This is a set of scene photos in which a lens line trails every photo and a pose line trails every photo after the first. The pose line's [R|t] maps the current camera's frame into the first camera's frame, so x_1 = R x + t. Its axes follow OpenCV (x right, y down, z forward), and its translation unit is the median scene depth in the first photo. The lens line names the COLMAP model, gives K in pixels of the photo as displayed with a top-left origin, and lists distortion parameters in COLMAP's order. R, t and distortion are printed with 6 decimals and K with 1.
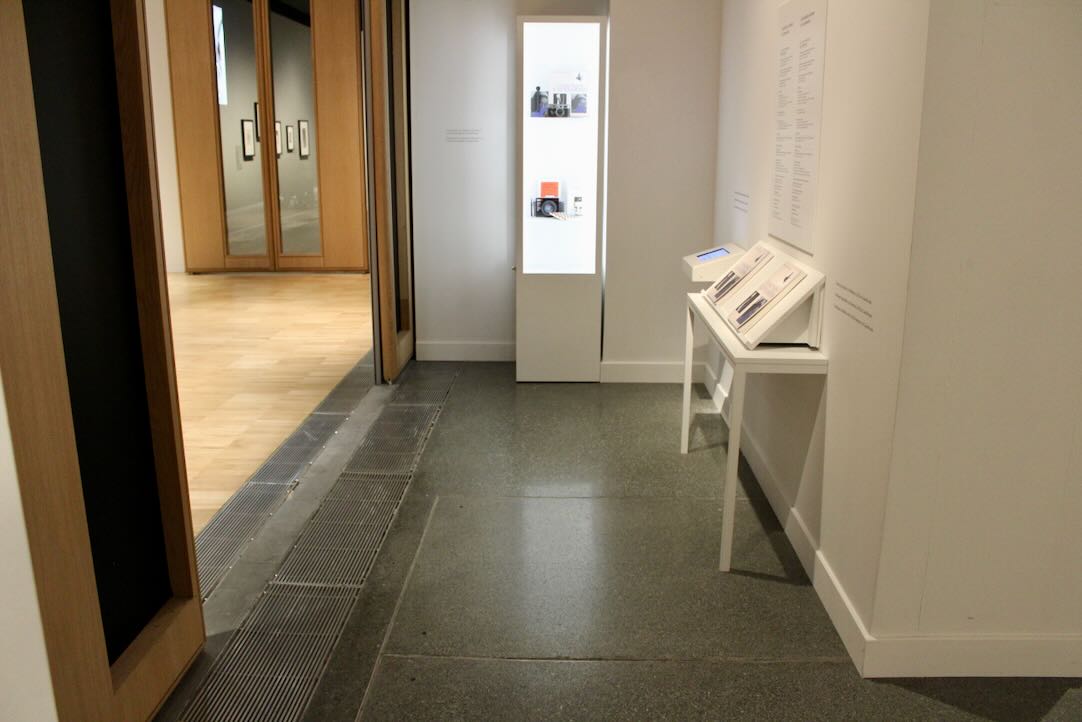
lens RADIAL K [[902.1, 0, 494.8], [0, 902.1, 398.8], [0, 0, 1]] dist [-0.165474, 0.153635]
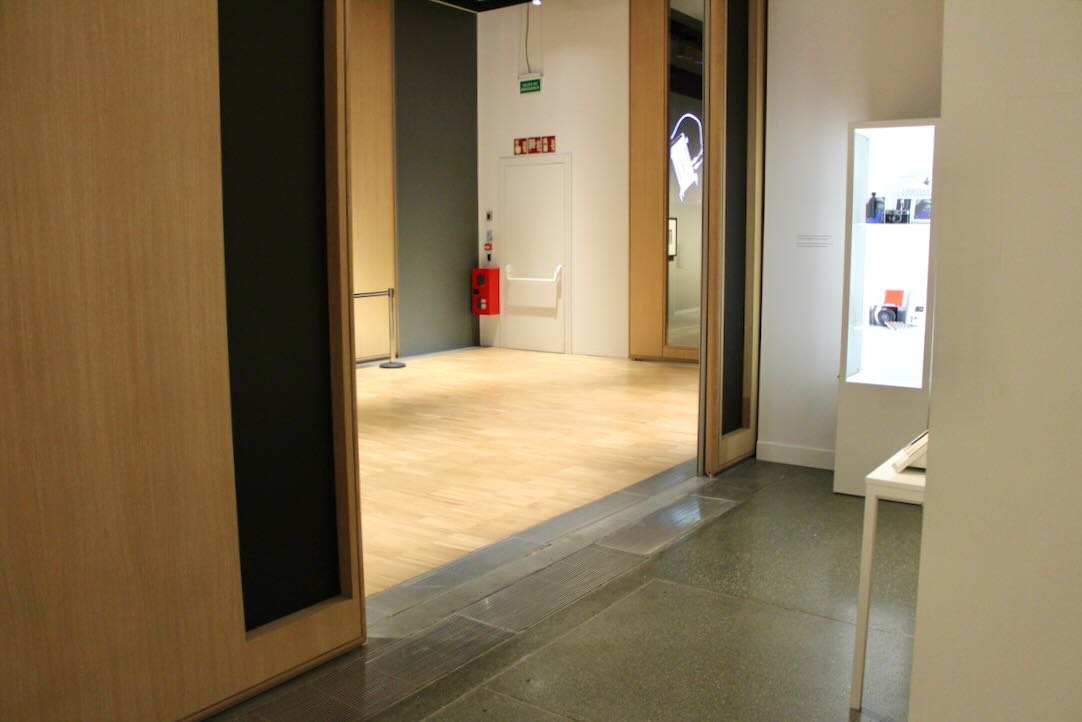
lens RADIAL K [[902.1, 0, 494.8], [0, 902.1, 398.8], [0, 0, 1]] dist [-0.165474, 0.153635]
pose [[0.826967, 0.094731, -0.554213, 0.250474], [-0.152302, 0.986594, -0.058619, -0.007406], [0.541230, 0.132884, 0.830308, 0.002872]]
